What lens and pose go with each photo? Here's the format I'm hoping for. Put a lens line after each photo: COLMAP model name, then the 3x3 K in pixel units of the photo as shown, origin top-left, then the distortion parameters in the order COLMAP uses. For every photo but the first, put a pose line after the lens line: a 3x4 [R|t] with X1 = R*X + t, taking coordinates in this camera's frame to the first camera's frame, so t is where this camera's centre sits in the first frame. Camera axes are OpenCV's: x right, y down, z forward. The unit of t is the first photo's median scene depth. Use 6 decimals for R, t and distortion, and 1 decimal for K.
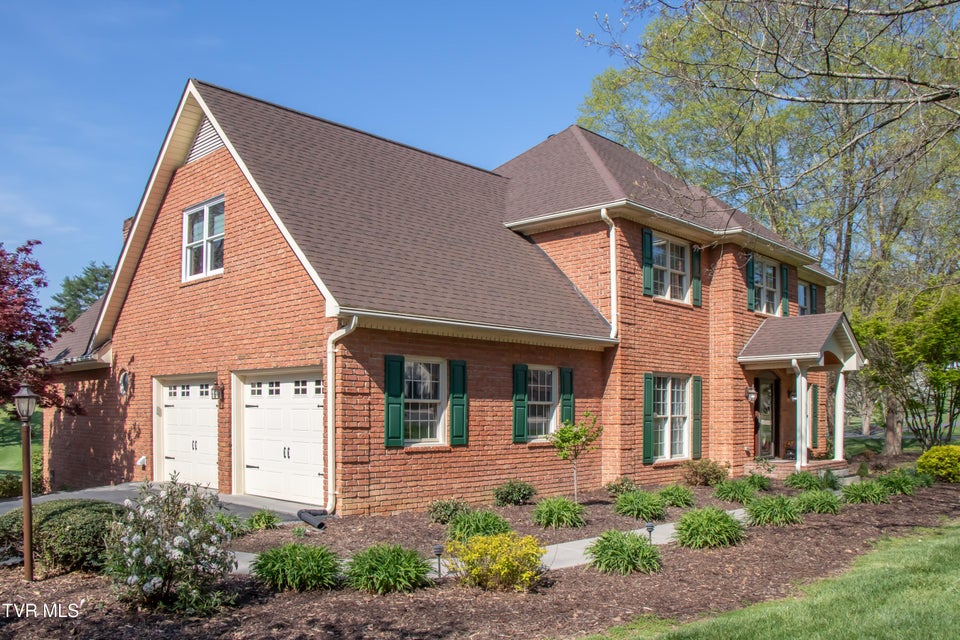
lens RADIAL K [[815.1, 0, 477.8], [0, 815.1, 335.4], [0, 0, 1]] dist [-0.136403, 0.003434]
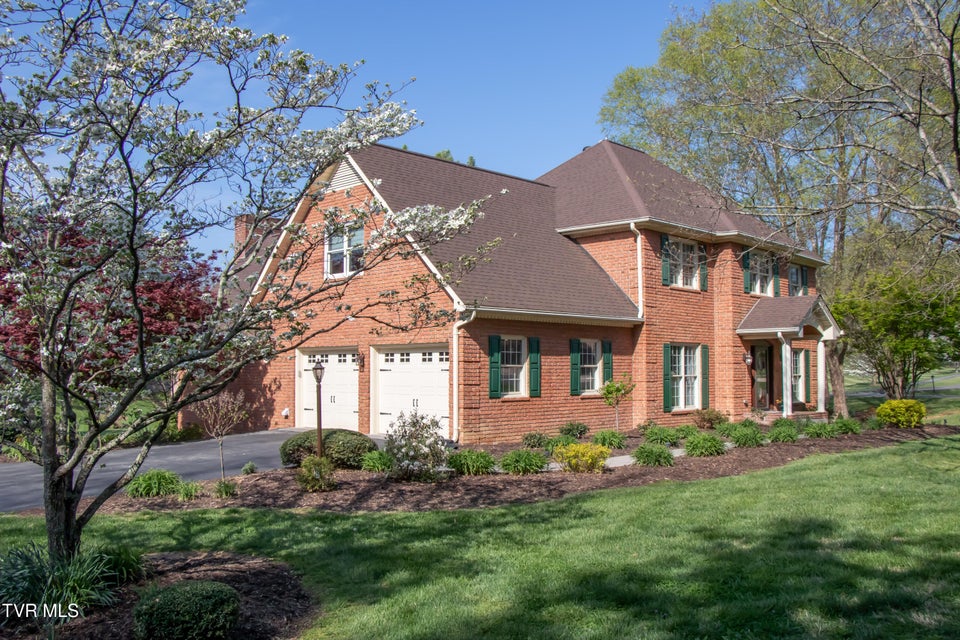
lens RADIAL K [[856.8, 0, 494.2], [0, 856.8, 247.7], [0, 0, 1]] dist [-0.046676, -0.000304]
pose [[0.999969, -0.002145, 0.007514, -0.092986], [0.002506, 0.998825, -0.048391, -0.047992], [-0.007402, 0.048408, 0.998800, -0.458407]]
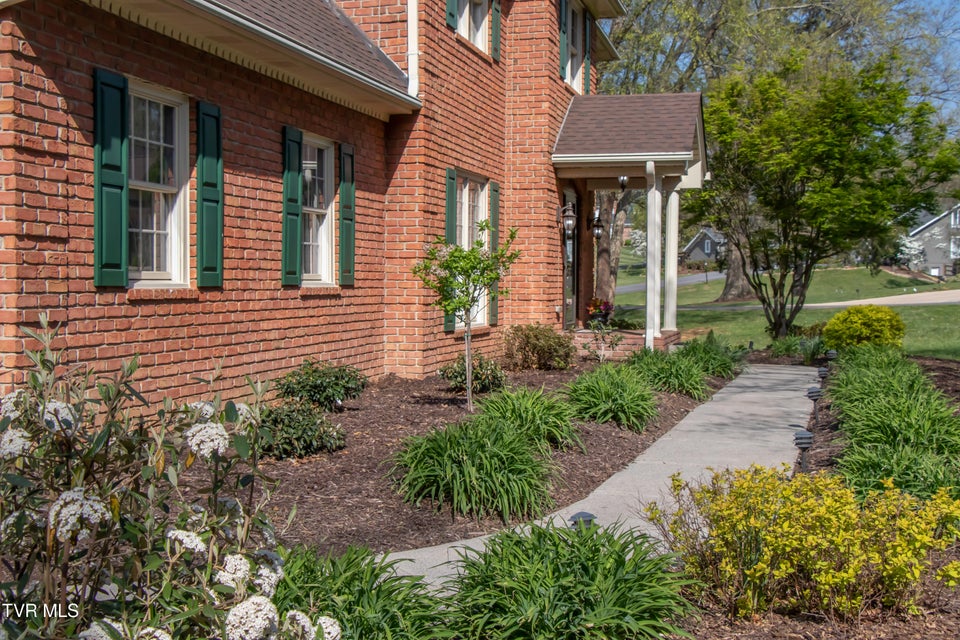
lens RADIAL K [[1226.8, 0, 480.0], [0, 1226.8, 281.0], [0, 0, 1]] dist [-0.000533, 0.007688]
pose [[0.870701, 0.004307, 0.491795, -0.202697], [-0.052468, 0.995068, 0.084178, 0.056449], [-0.489007, -0.099098, 0.866633, 0.282121]]
